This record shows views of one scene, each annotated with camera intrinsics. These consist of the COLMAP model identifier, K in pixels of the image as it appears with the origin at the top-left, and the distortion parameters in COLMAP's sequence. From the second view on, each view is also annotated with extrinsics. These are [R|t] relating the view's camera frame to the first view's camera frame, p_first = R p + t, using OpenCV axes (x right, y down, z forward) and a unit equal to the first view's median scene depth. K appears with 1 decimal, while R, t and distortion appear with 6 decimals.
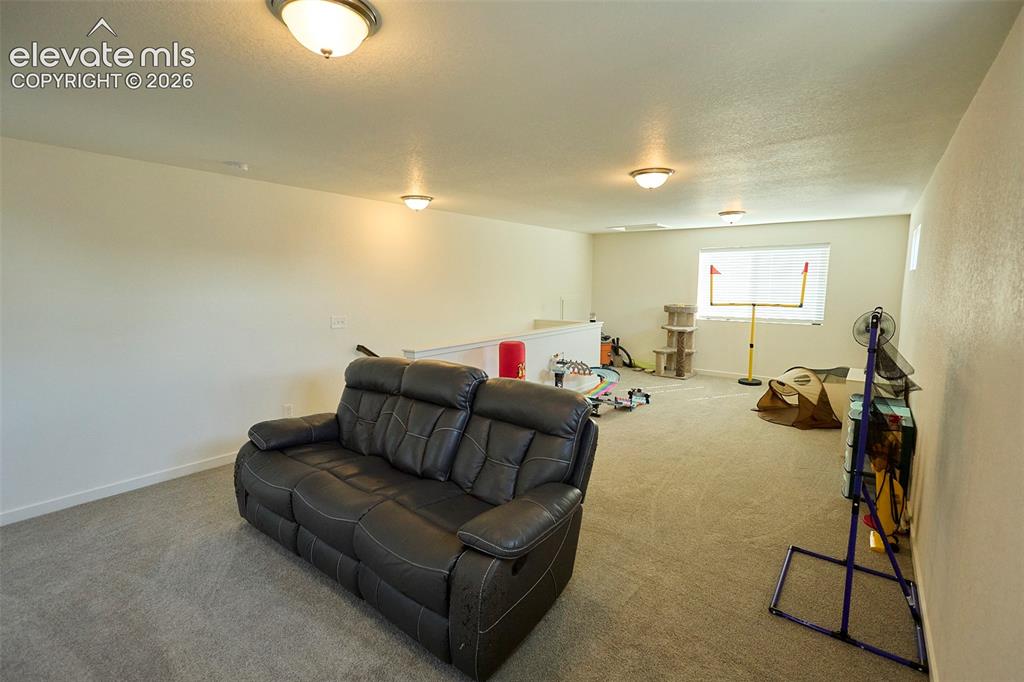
lens RADIAL K [[469.4, 0, 513.3], [0, 469.4, 340.6], [0, 0, 1]] dist [0.000947, 0.000342]
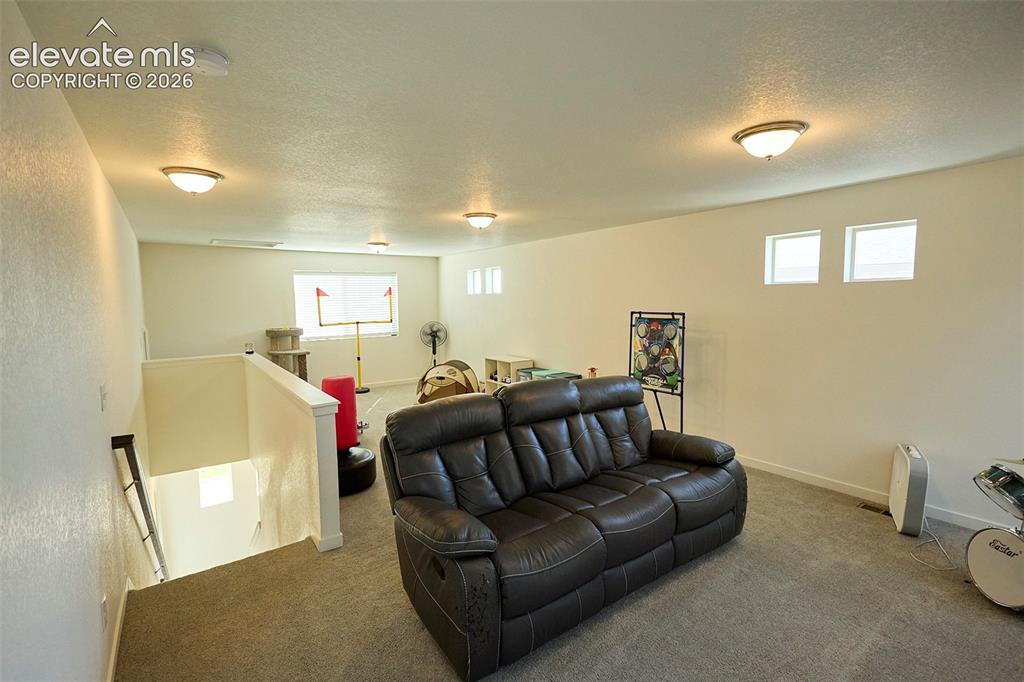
lens RADIAL K [[469.4, 0, 513.3], [0, 469.4, 340.6], [0, 0, 1]] dist [0.000947, 0.000342]
pose [[0.289196, -0.087442, 0.953268, -0.467329], [0.134049, 0.989707, 0.050118, -0.039490], [-0.947838, 0.113291, 0.297941, 0.301738]]
